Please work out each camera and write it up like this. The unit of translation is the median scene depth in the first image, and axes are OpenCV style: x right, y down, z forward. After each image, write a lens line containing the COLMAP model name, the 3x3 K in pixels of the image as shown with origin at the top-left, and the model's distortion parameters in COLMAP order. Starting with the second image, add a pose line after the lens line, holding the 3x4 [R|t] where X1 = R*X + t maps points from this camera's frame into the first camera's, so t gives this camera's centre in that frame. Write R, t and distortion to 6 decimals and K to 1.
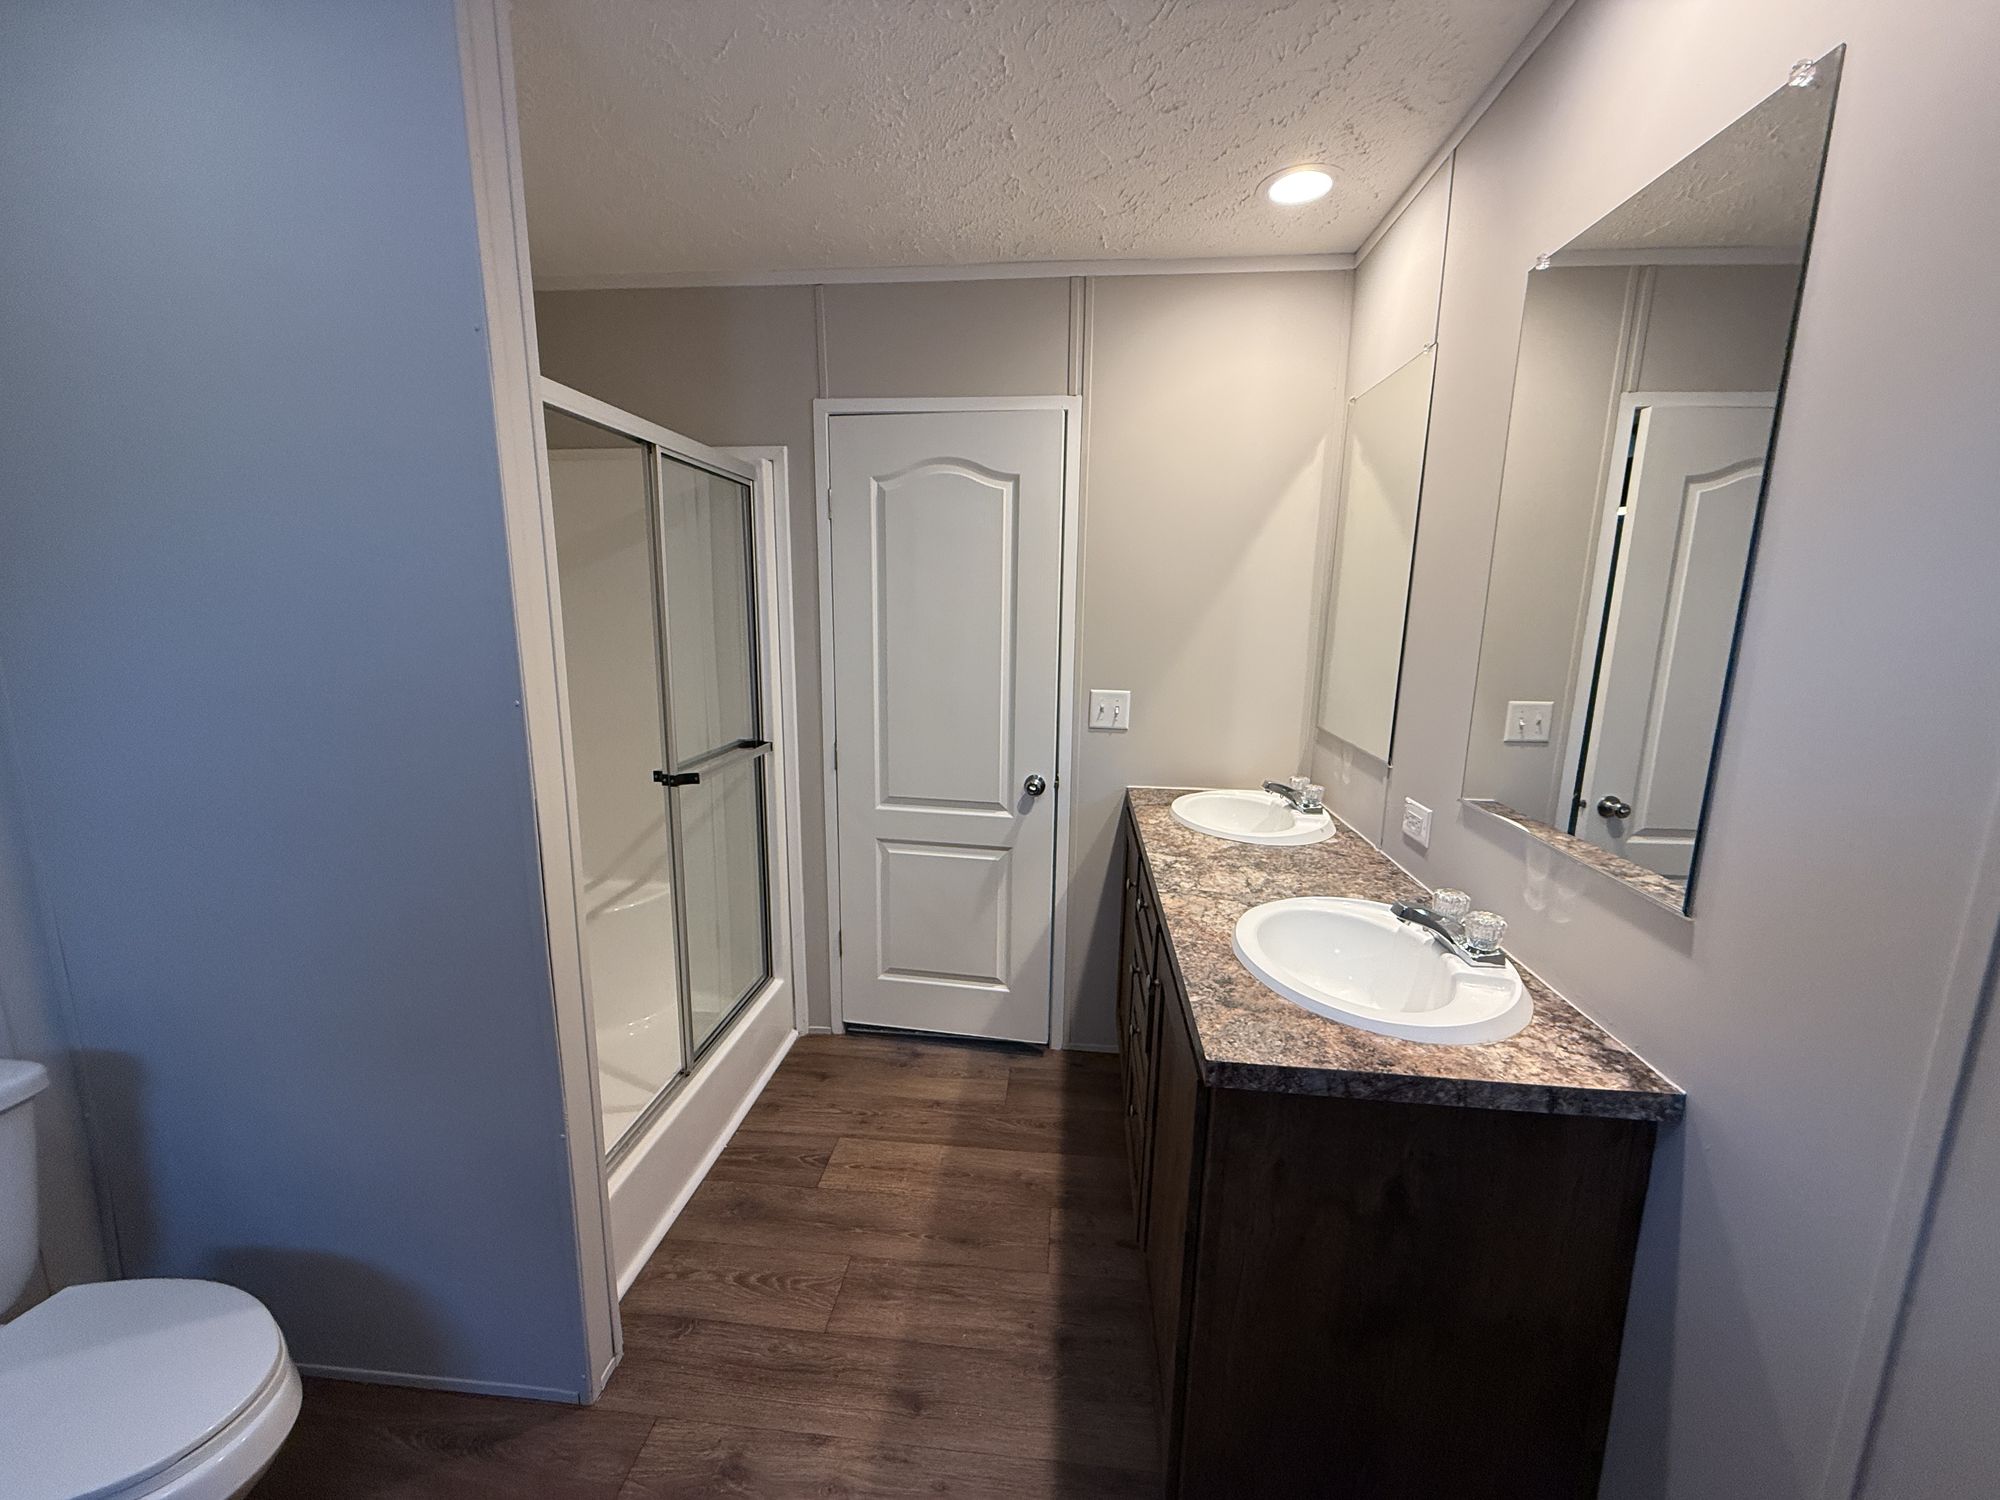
lens RADIAL K [[799.8, 0, 1000.0], [0, 799.8, 750.0], [0, 0, 1]] dist [0.001161, 0.000019]
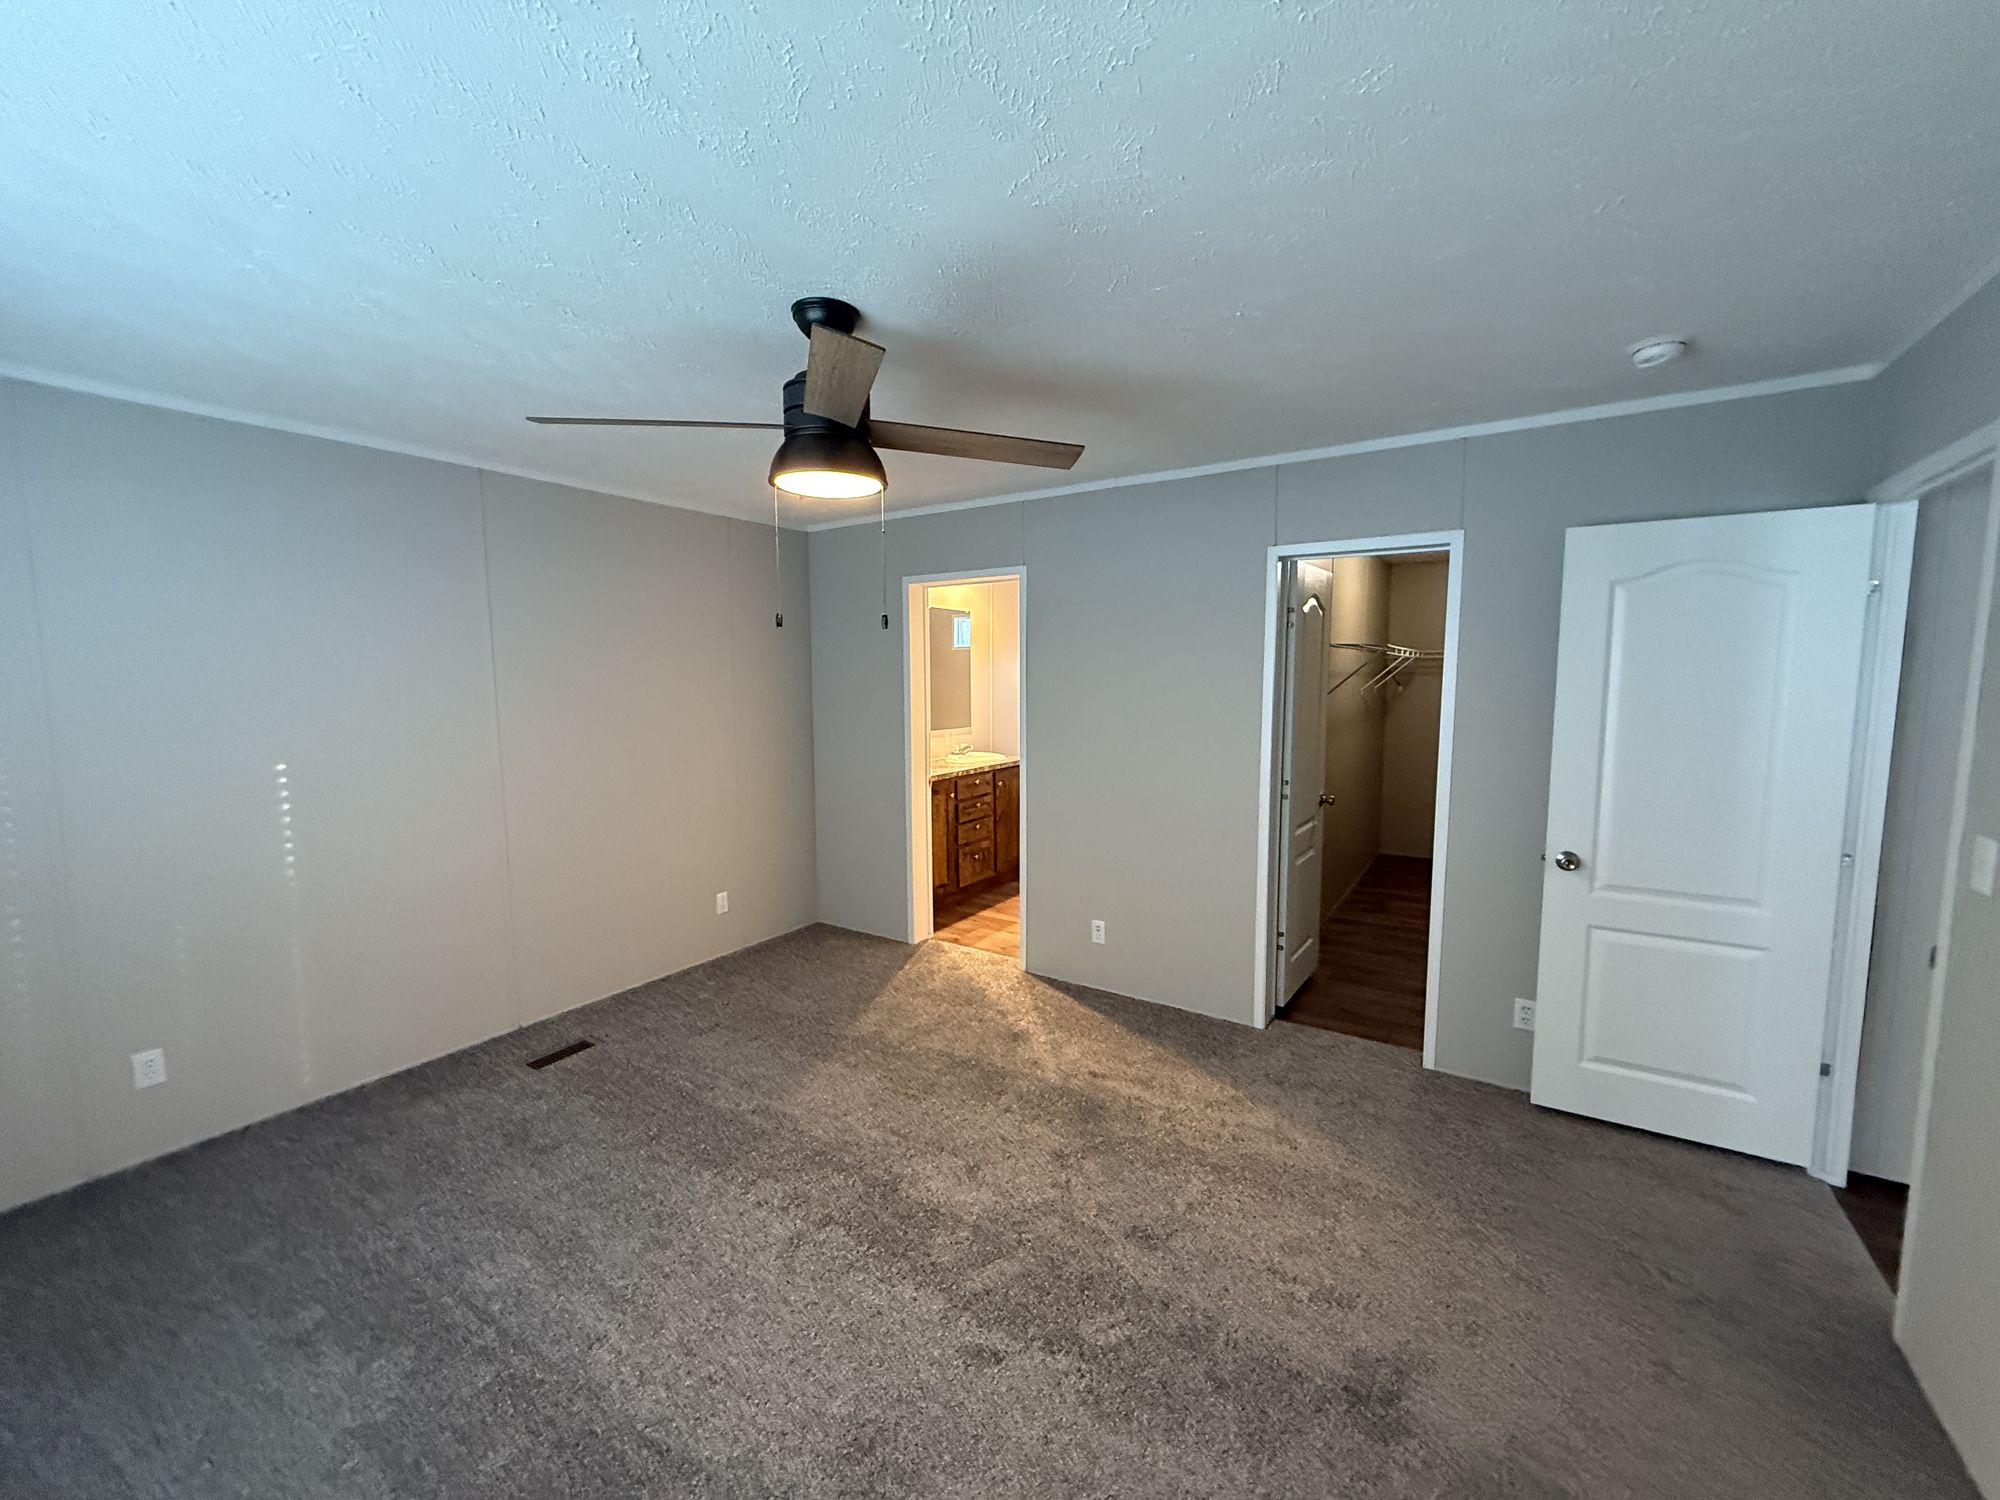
lens RADIAL K [[789.3, 0, 1000.0], [0, 789.3, 750.0], [0, 0, 1]] dist [-0.000757, -0.000127]
pose [[-0.882625, -0.057952, 0.466493, -1.141052], [0.075499, 0.962013, 0.262358, -0.611717], [-0.463976, 0.266784, -0.844721, 3.086272]]
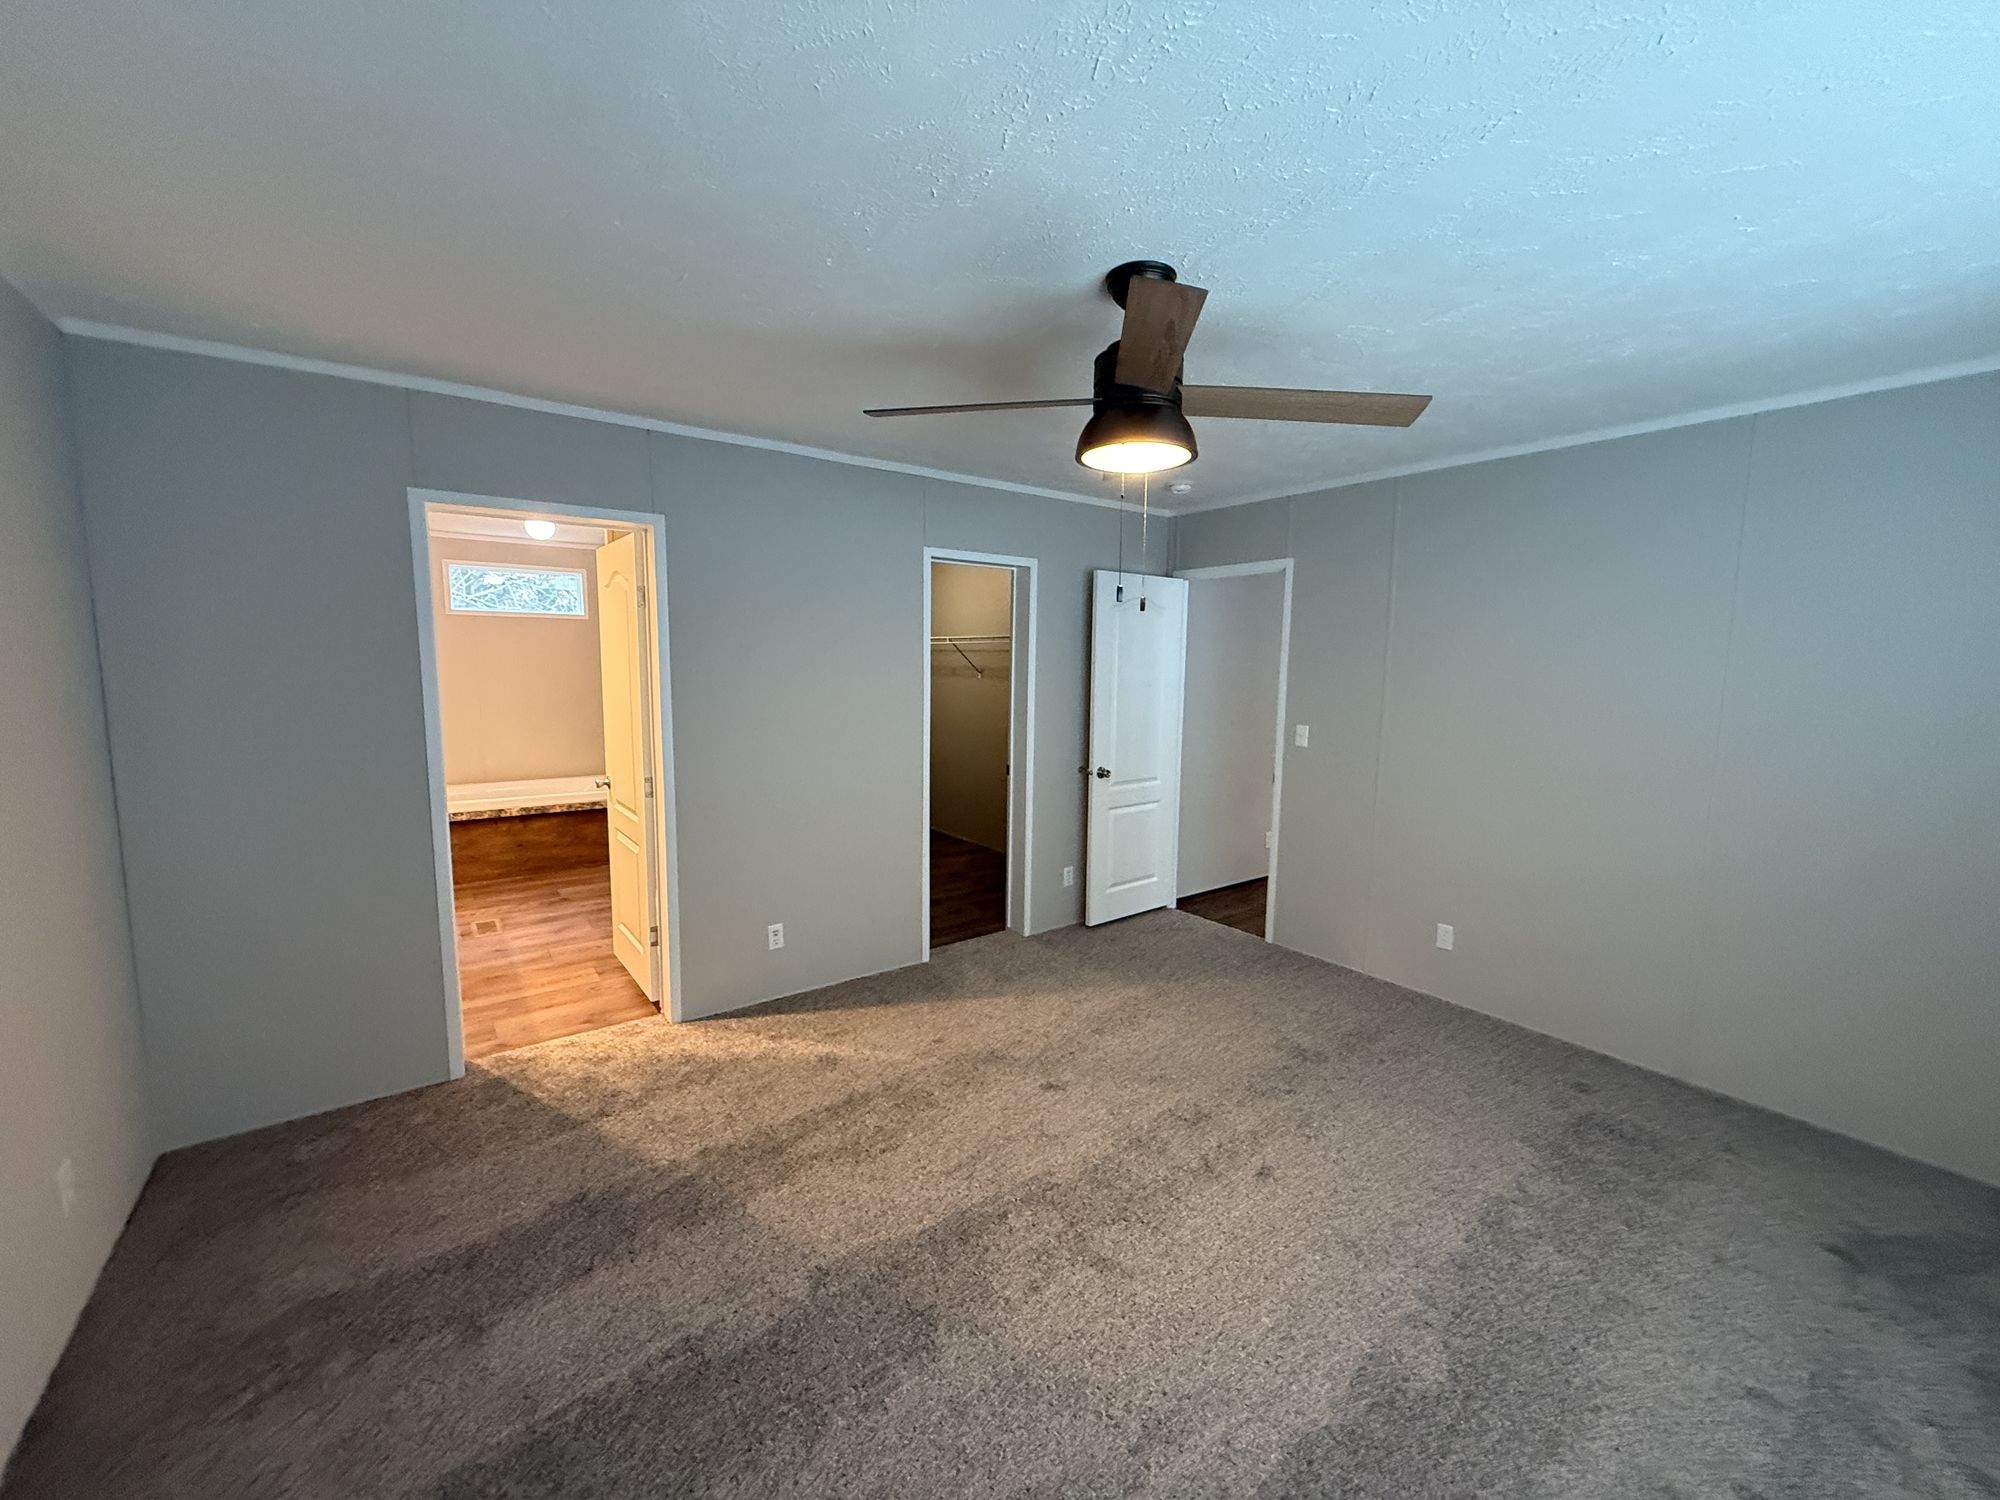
lens RADIAL K [[799.8, 0, 1000.0], [0, 799.8, 750.0], [0, 0, 1]] dist [0.001161, 0.000019]
pose [[-0.743137, 0.054236, -0.666938, 0.306878], [-0.146635, 0.959283, 0.241399, -0.567810], [0.652875, 0.277189, -0.704926, 2.940615]]
